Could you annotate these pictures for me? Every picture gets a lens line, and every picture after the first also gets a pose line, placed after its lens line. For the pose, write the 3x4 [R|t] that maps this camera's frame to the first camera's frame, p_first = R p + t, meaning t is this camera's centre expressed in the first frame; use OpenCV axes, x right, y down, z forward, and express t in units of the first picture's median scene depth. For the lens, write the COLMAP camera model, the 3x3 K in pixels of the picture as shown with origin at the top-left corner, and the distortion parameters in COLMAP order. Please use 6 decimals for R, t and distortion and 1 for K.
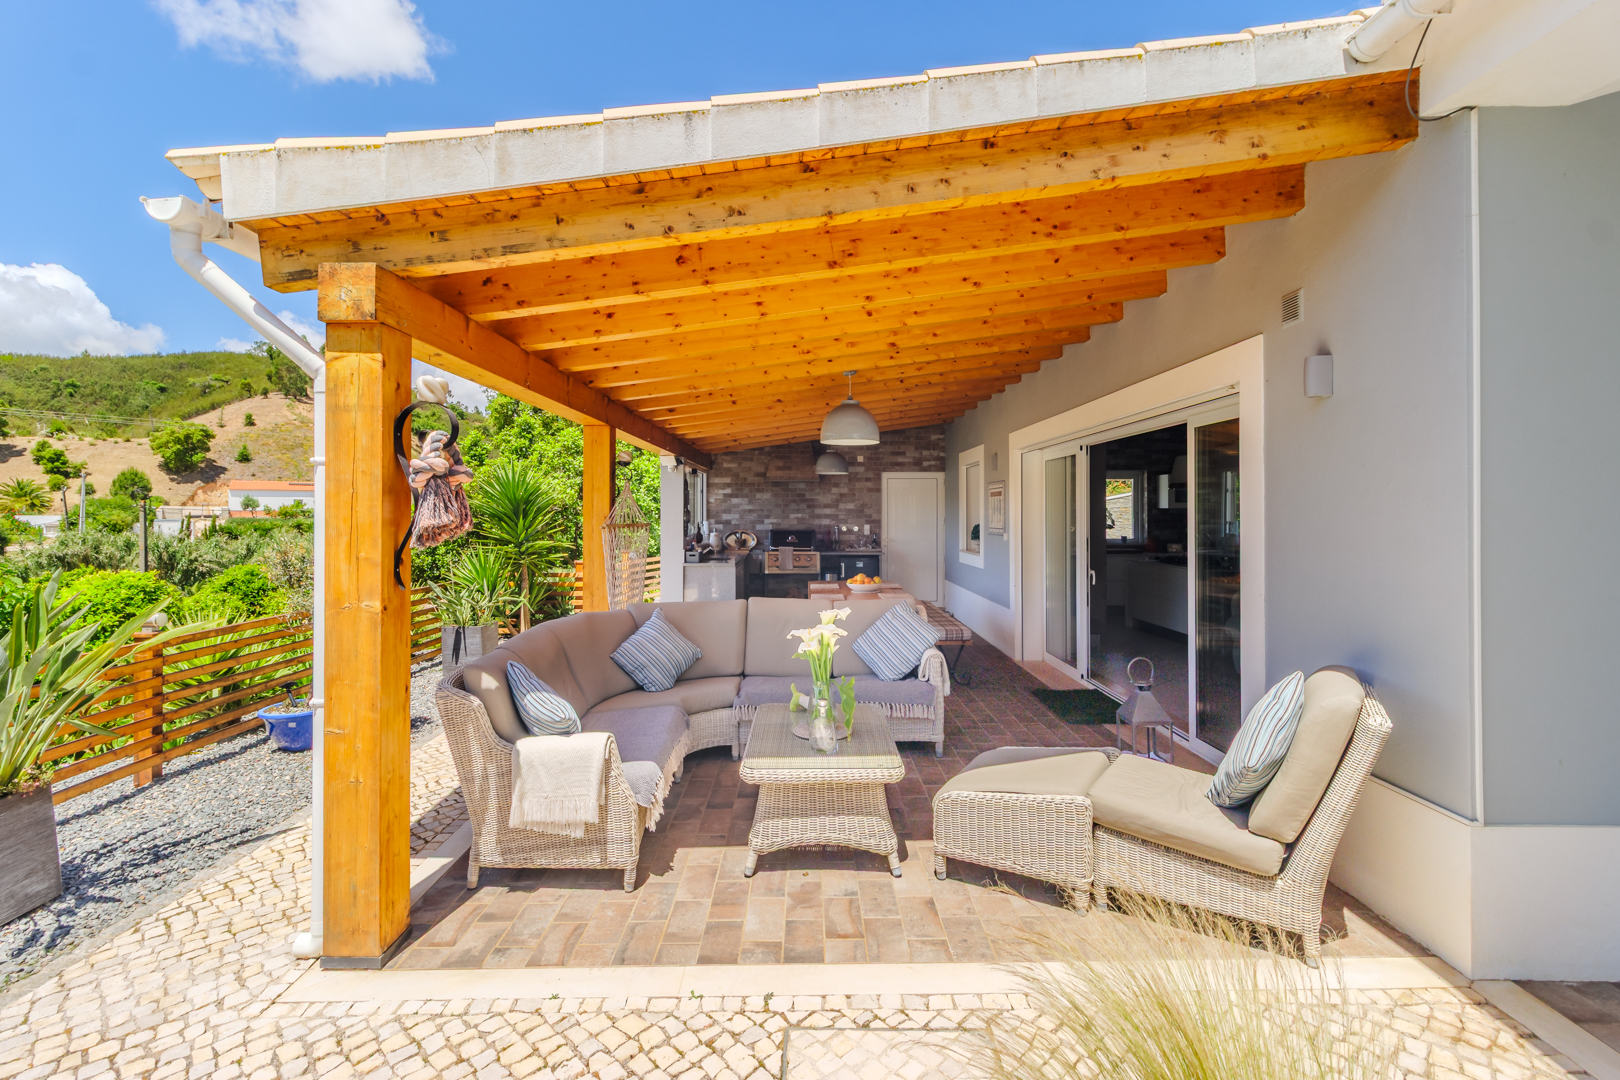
lens RADIAL K [[756.9, 0, 816.4], [0, 756.9, 529.2], [0, 0, 1]] dist [0.008567, -0.000453]
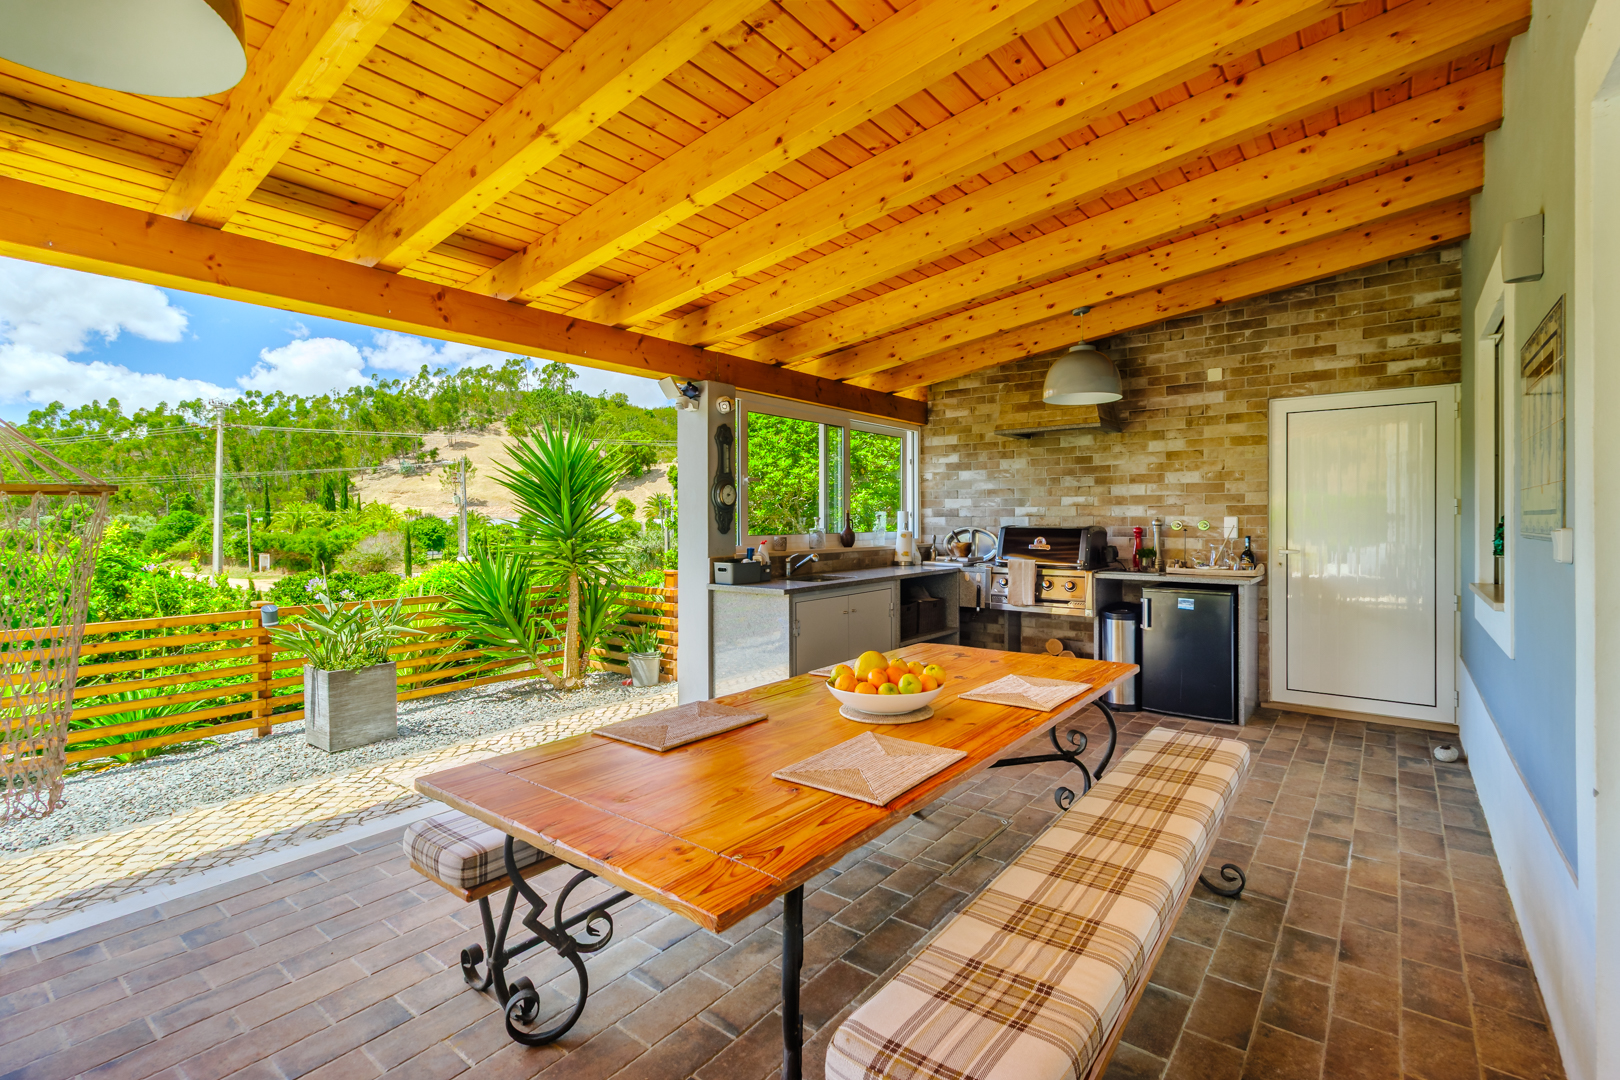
lens RADIAL K [[756.9, 0, 790.9], [0, 756.9, 512.8], [0, 0, 1]] dist [0.008567, -0.000453]
pose [[0.774899, -0.005676, -0.632059, 0.150143], [-0.012291, 0.999635, -0.024046, 0.005899], [0.631965, 0.026402, 0.774547, 0.478285]]
